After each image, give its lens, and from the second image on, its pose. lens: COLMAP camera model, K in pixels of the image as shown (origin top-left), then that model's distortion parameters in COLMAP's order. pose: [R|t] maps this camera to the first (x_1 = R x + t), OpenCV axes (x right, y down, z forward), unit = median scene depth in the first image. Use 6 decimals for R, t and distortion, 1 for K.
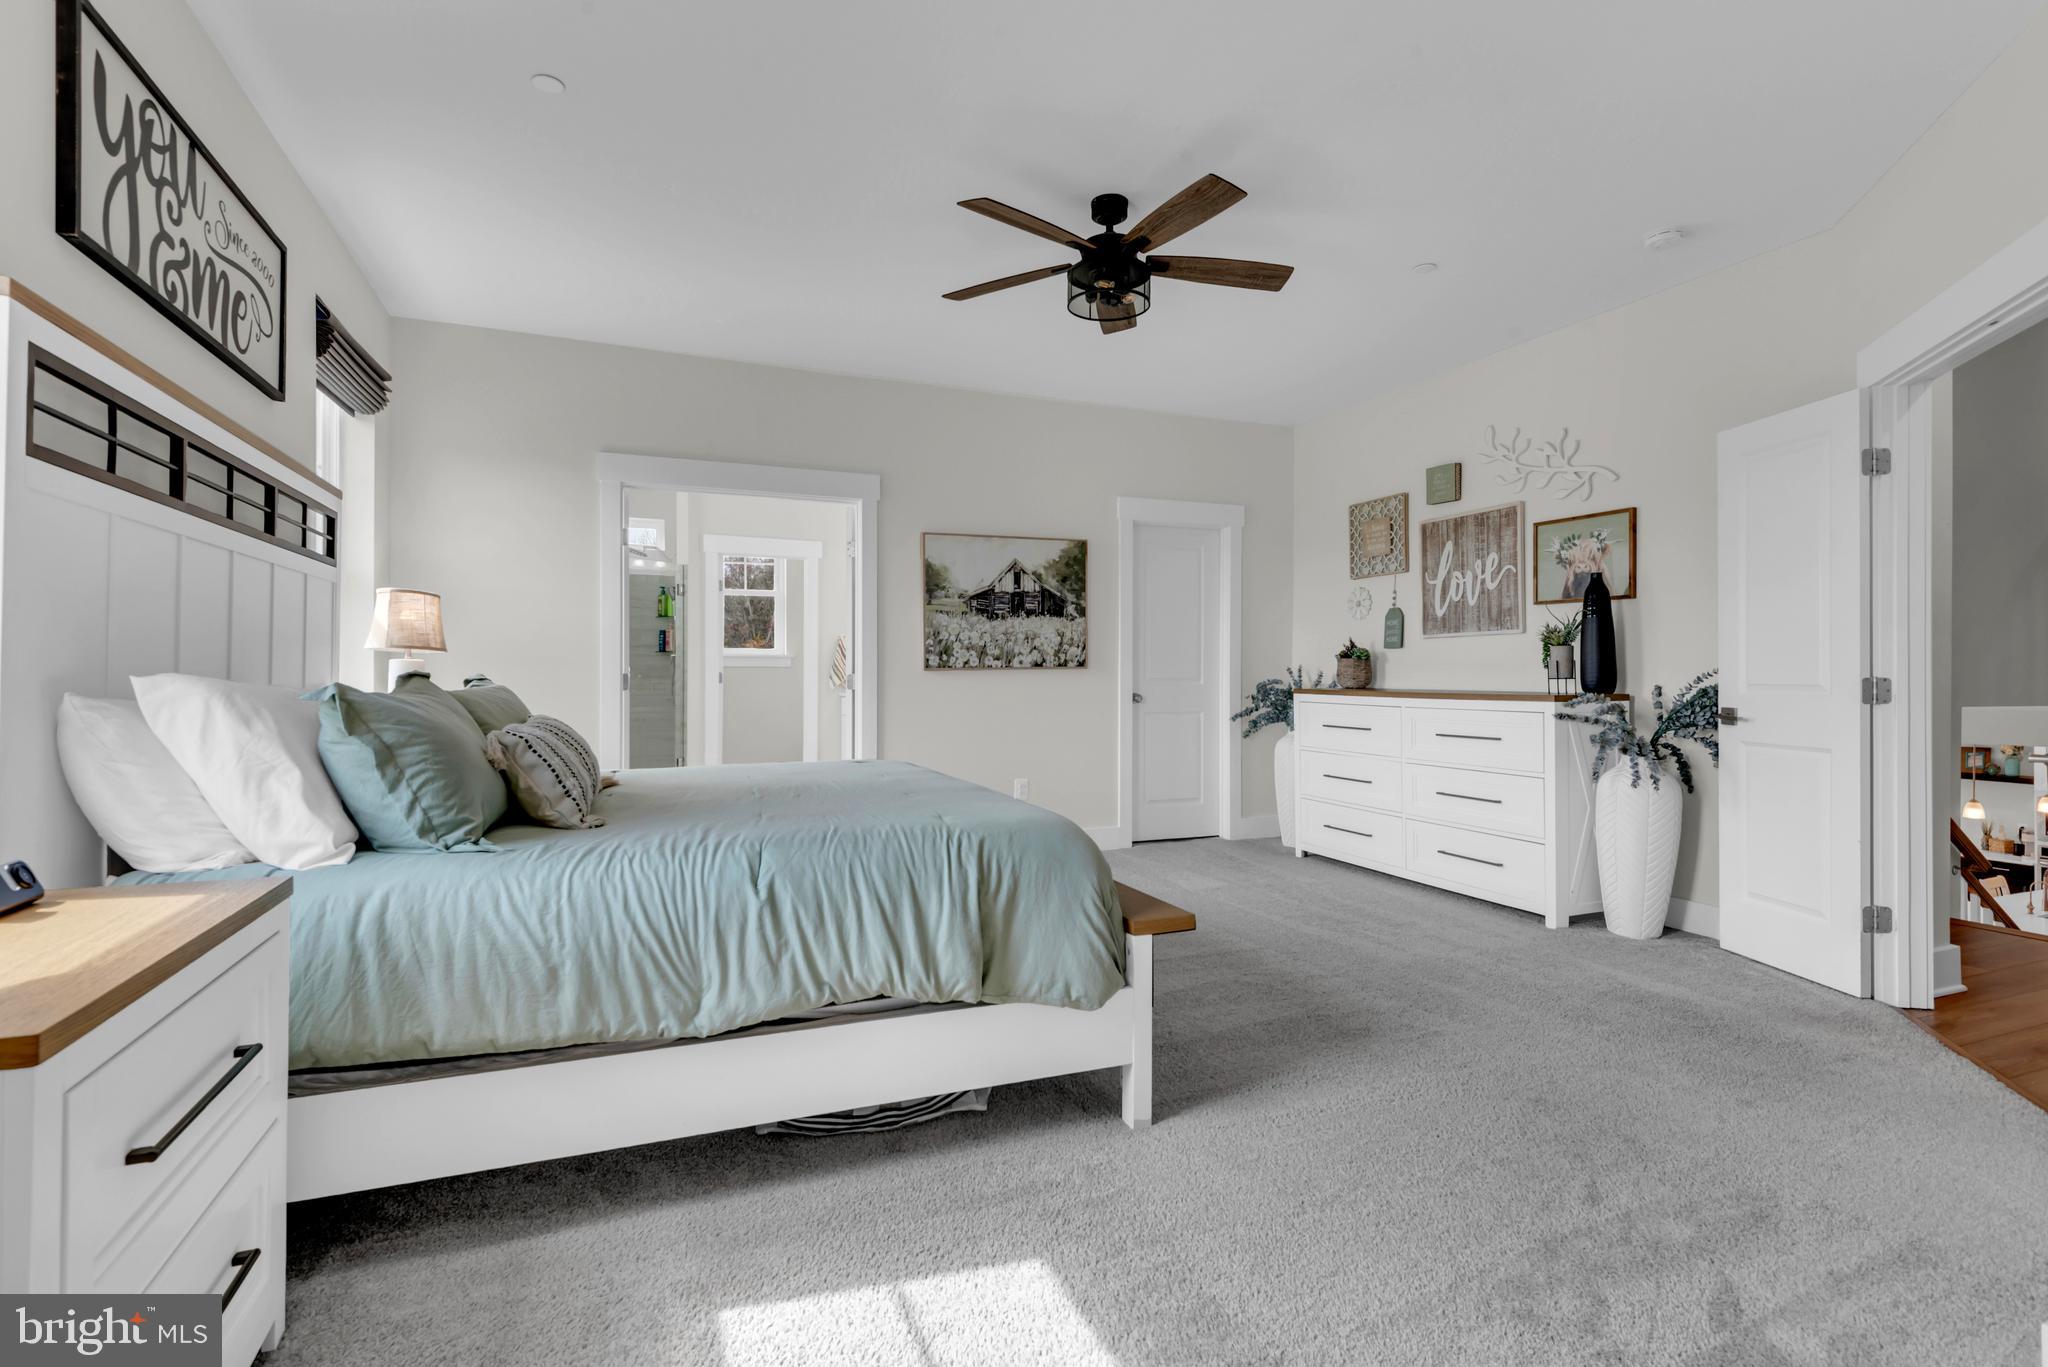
lens RADIAL K [[946.7, 0, 1020.4], [0, 946.7, 667.1], [0, 0, 1]] dist [0.033841, -0.017597]
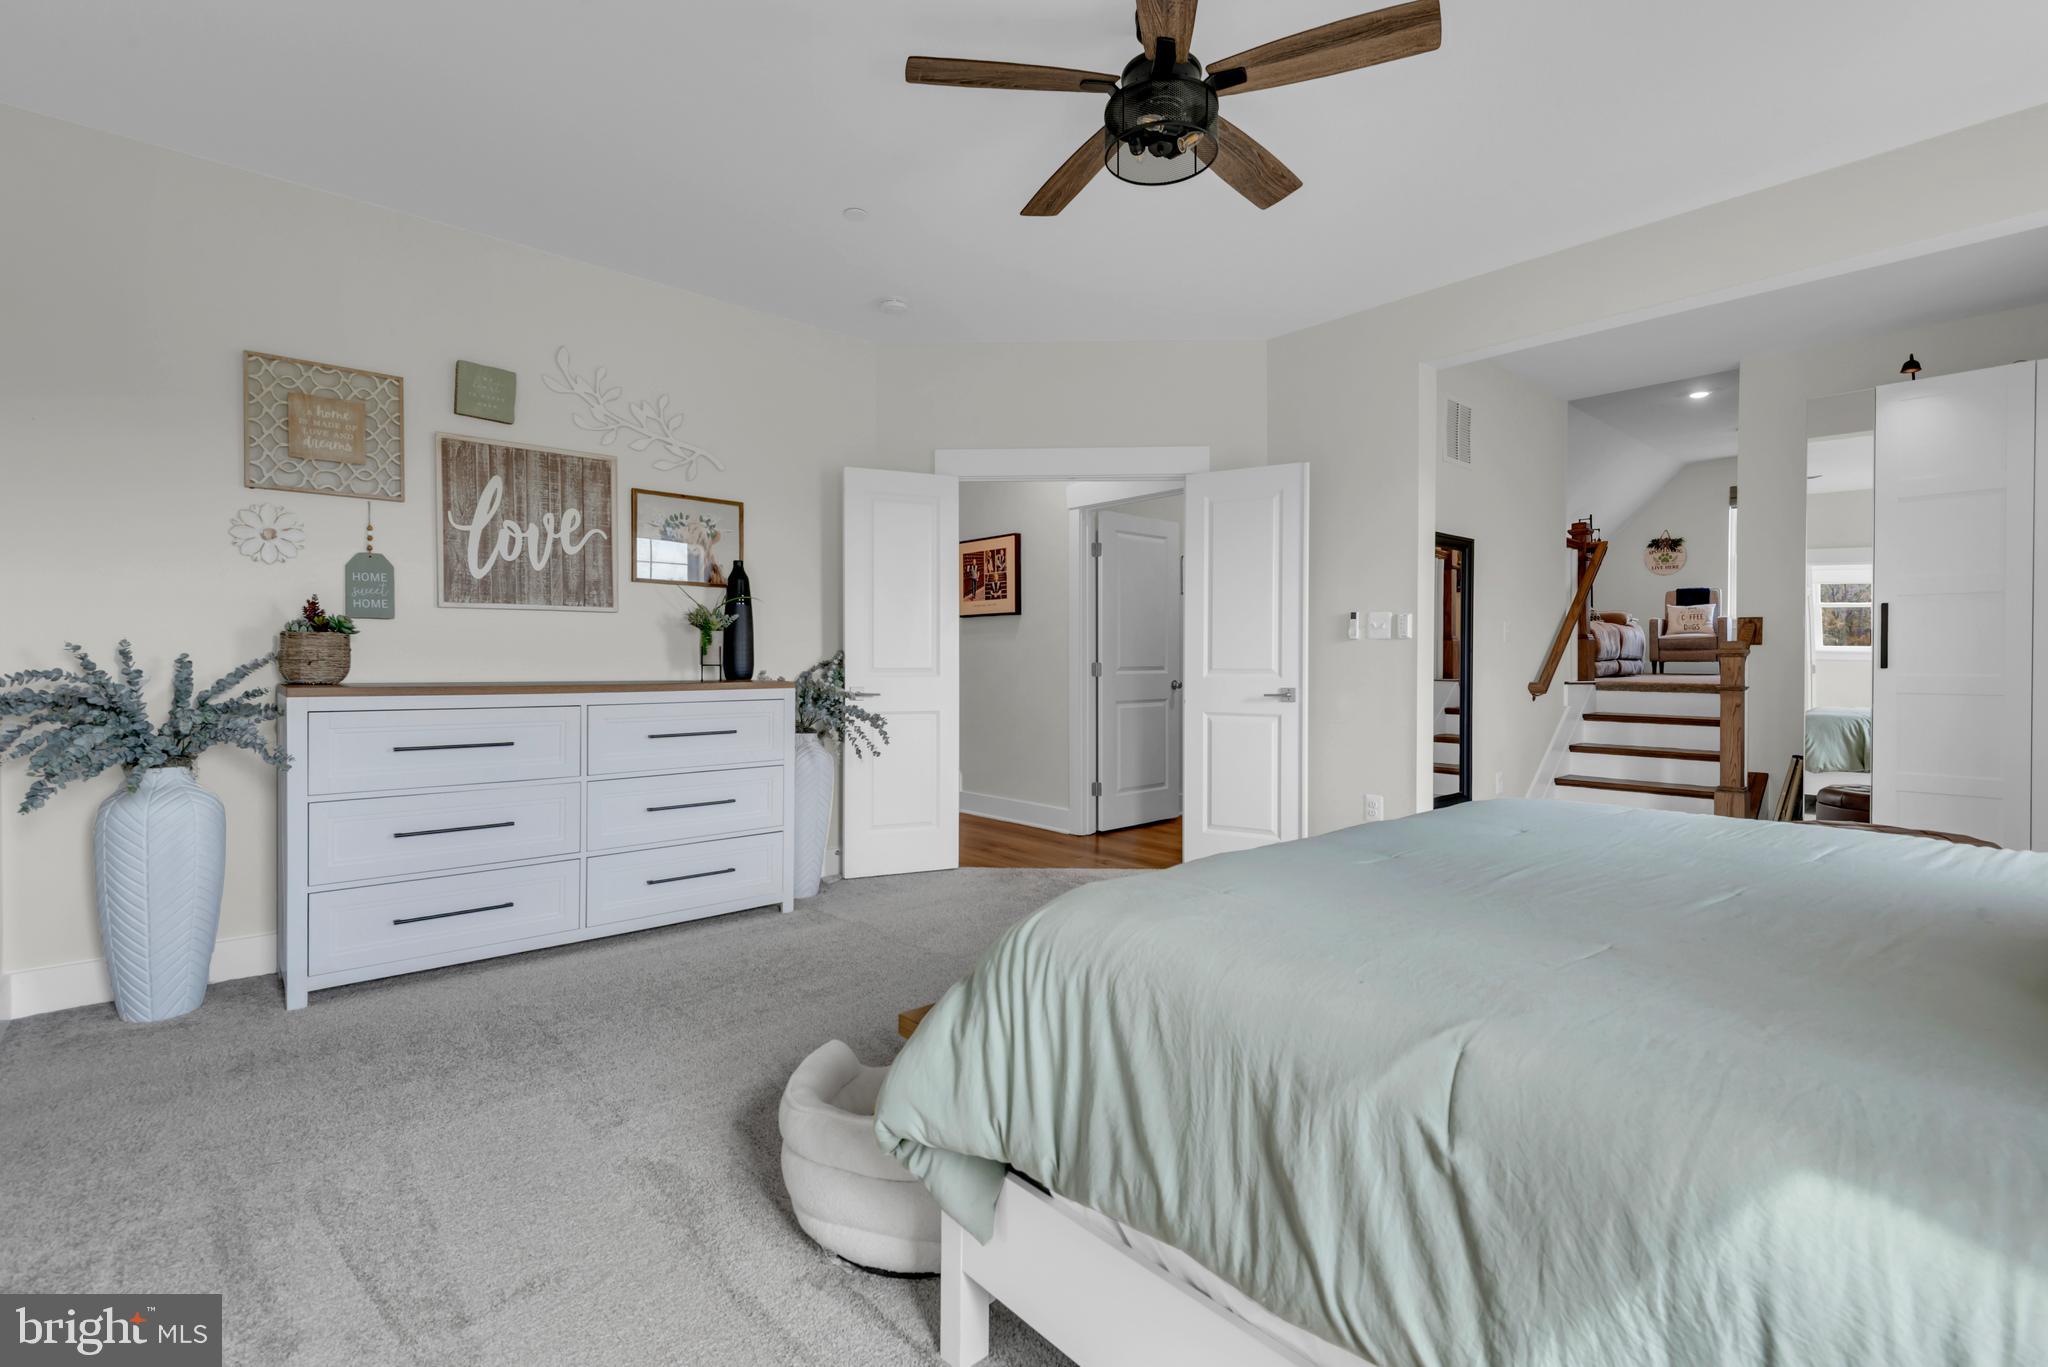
lens RADIAL K [[946.7, 0, 1020.4], [0, 946.7, 667.1], [0, 0, 1]] dist [0.033841, -0.017597]
pose [[-0.336800, -0.017978, 0.941405, -0.374580], [-0.017558, 0.999764, 0.012811, -0.003545], [-0.941413, -0.012215, -0.337036, 0.879690]]
